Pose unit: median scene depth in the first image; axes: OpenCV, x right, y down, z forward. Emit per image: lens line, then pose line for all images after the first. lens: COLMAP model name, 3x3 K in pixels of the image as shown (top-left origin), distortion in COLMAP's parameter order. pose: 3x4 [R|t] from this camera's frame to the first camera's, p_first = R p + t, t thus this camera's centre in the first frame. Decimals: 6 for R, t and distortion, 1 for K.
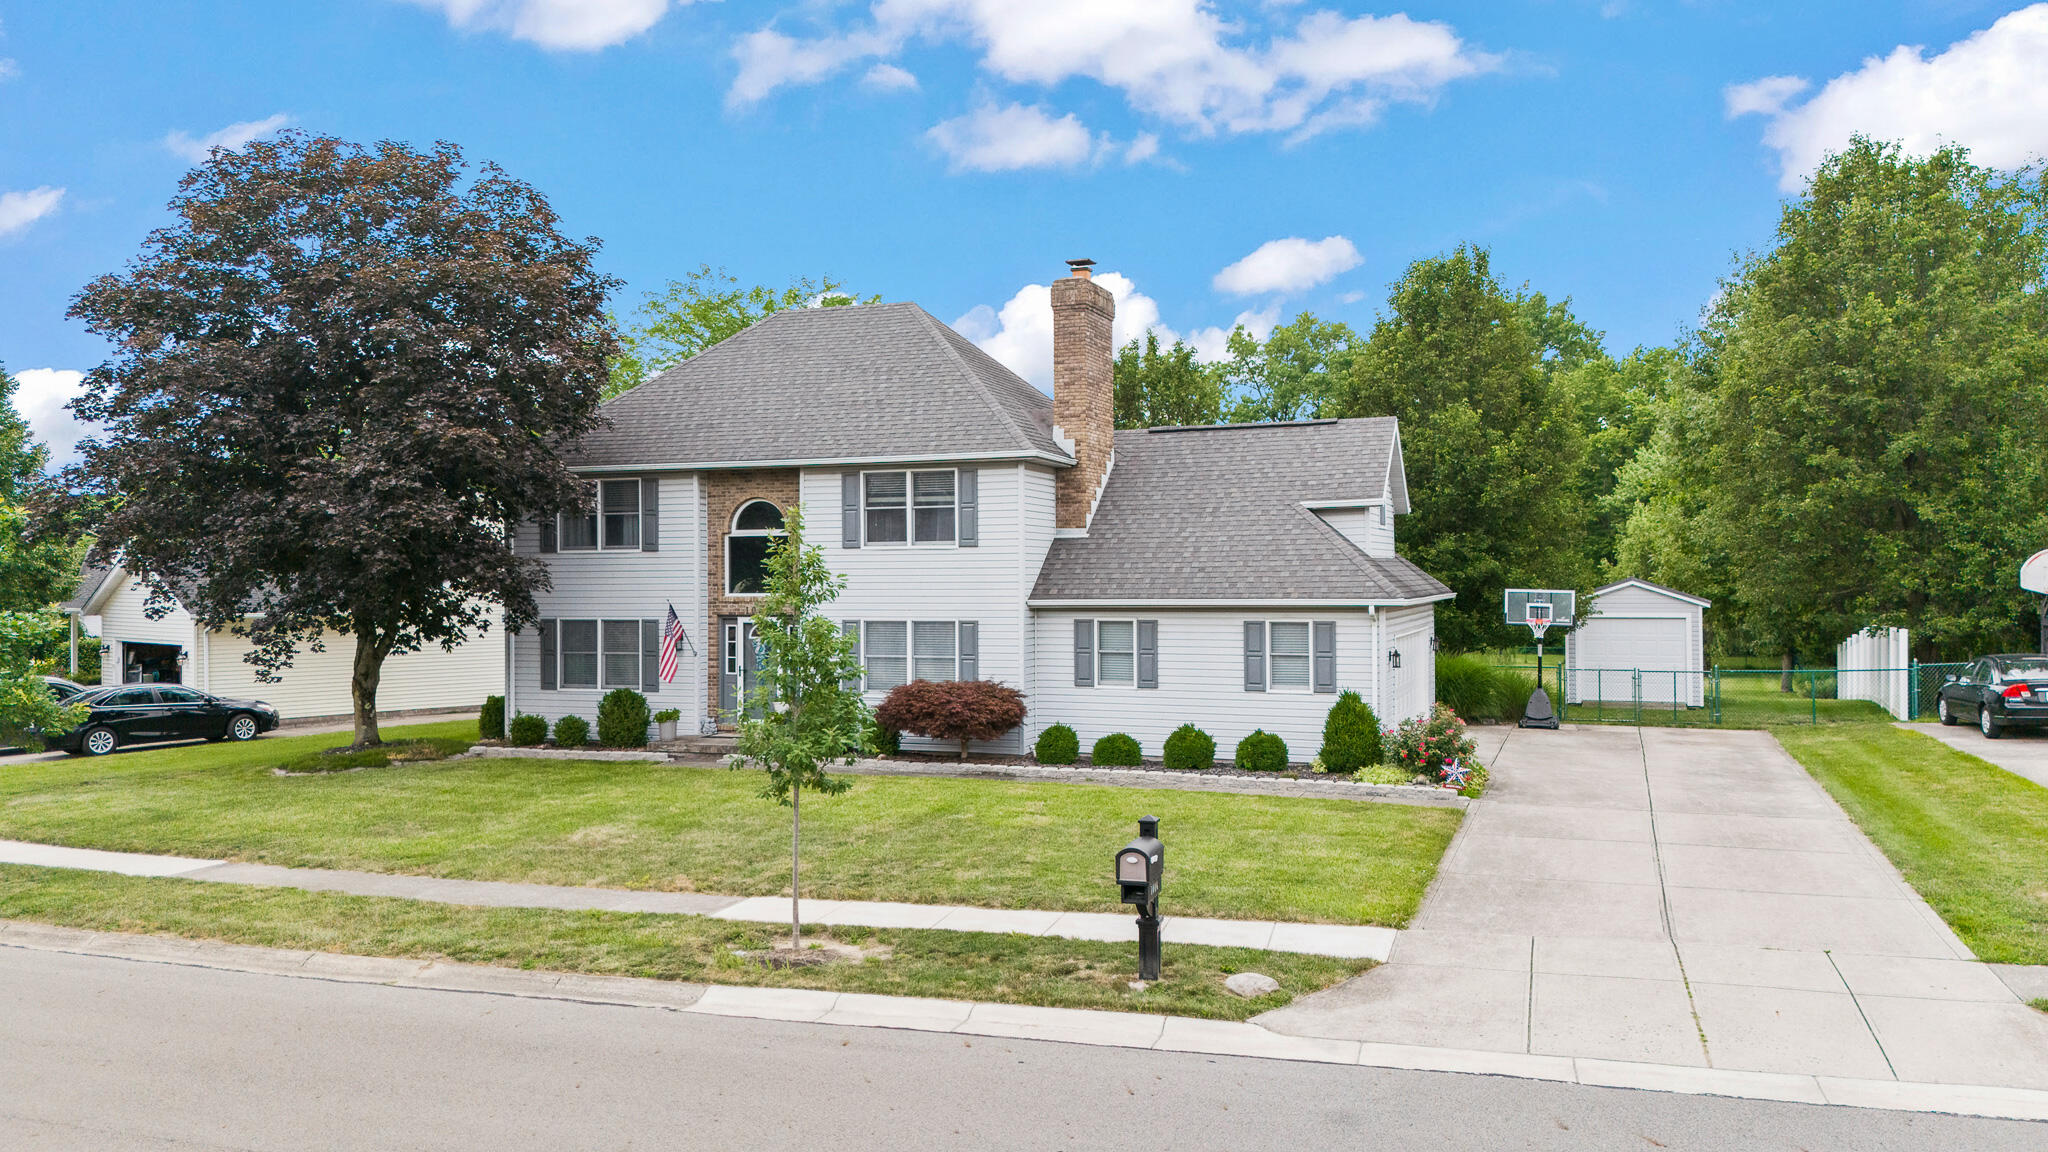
lens RADIAL K [[1520.3, 0, 1015.8], [0, 1520.3, 567.2], [0, 0, 1]] dist [0.043447, -0.000223]
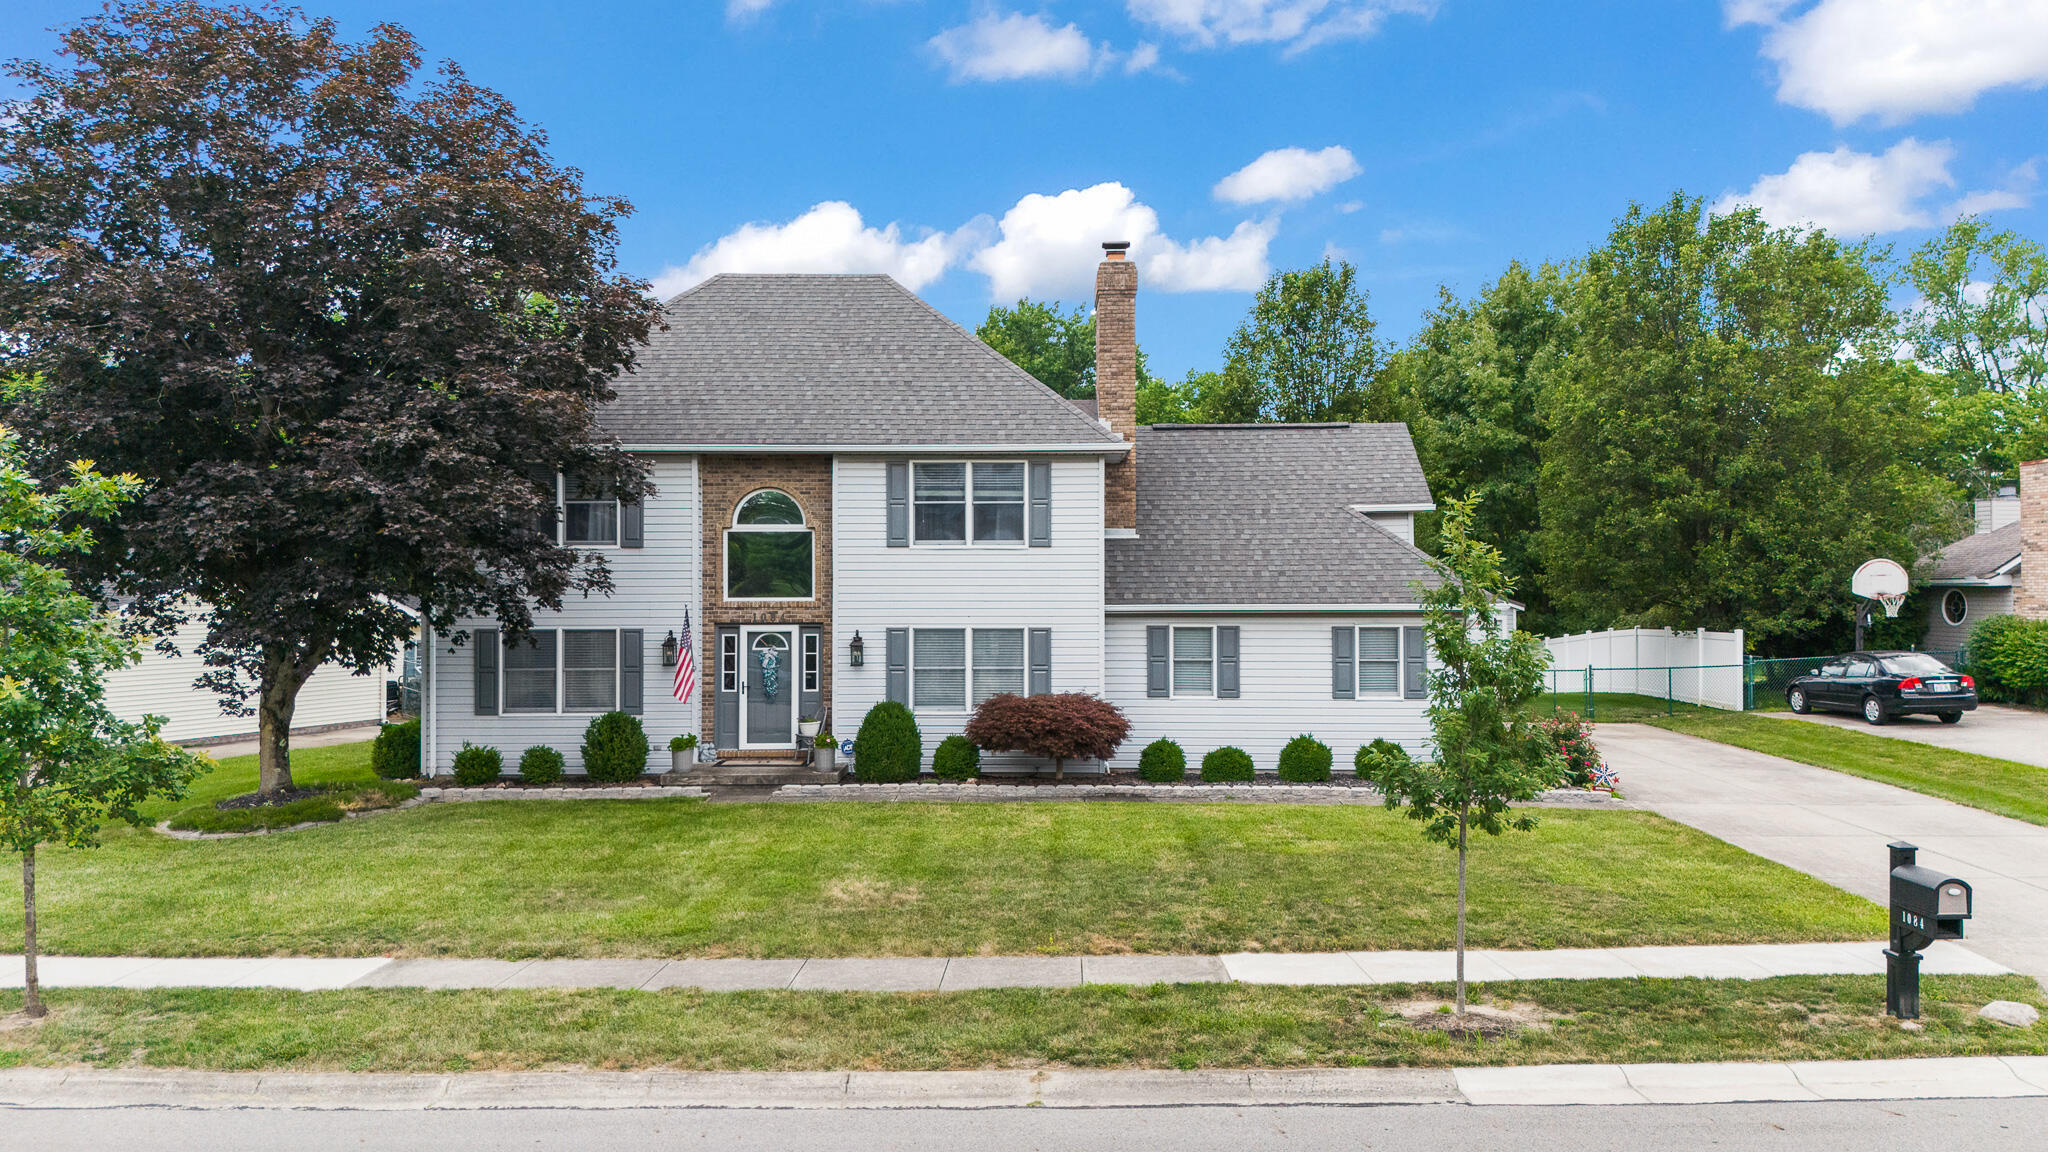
lens RADIAL K [[1520.3, 0, 1015.8], [0, 1520.3, 567.2], [0, 0, 1]] dist [0.043447, -0.000223]
pose [[0.938373, 0.007467, 0.345544, -0.357898], [-0.006778, 0.999972, -0.003202, 0.001742], [-0.345558, 0.000663, 0.938397, 0.147221]]
